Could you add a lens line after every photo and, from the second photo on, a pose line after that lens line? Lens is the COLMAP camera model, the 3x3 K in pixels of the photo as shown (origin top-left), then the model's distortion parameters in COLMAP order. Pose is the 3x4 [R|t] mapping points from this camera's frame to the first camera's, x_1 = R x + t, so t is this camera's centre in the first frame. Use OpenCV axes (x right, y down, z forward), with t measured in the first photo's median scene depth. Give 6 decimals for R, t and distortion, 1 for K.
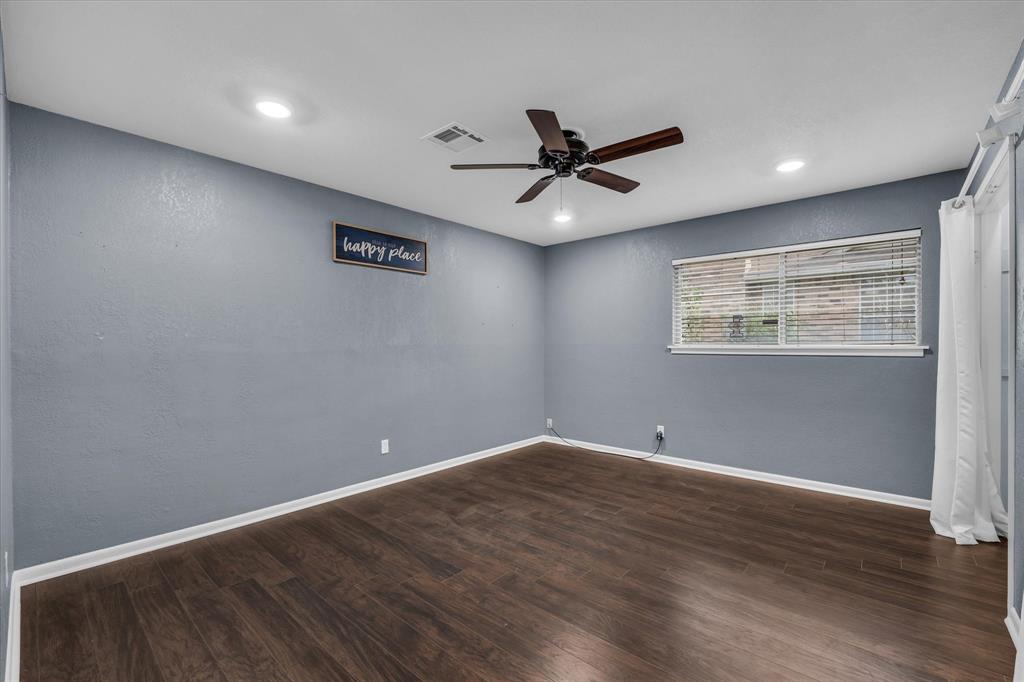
lens RADIAL K [[428.1, 0, 512.0], [0, 428.1, 341.0], [0, 0, 1]] dist [-0.011100, 0.000103]
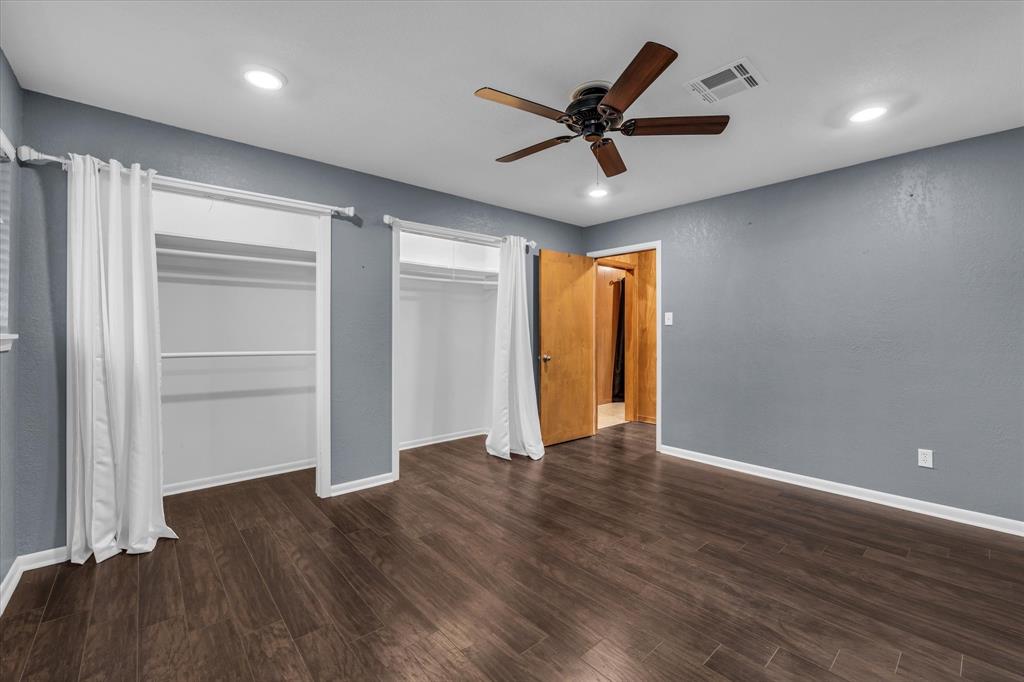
lens RADIAL K [[428.1, 0, 512.0], [0, 428.1, 341.0], [0, 0, 1]] dist [-0.011100, 0.000103]
pose [[-0.990722, 0.000114, 0.135901, 0.174376], [0.001463, 0.999951, 0.009832, 0.021686], [-0.135893, 0.009939, -0.990674, 1.935403]]
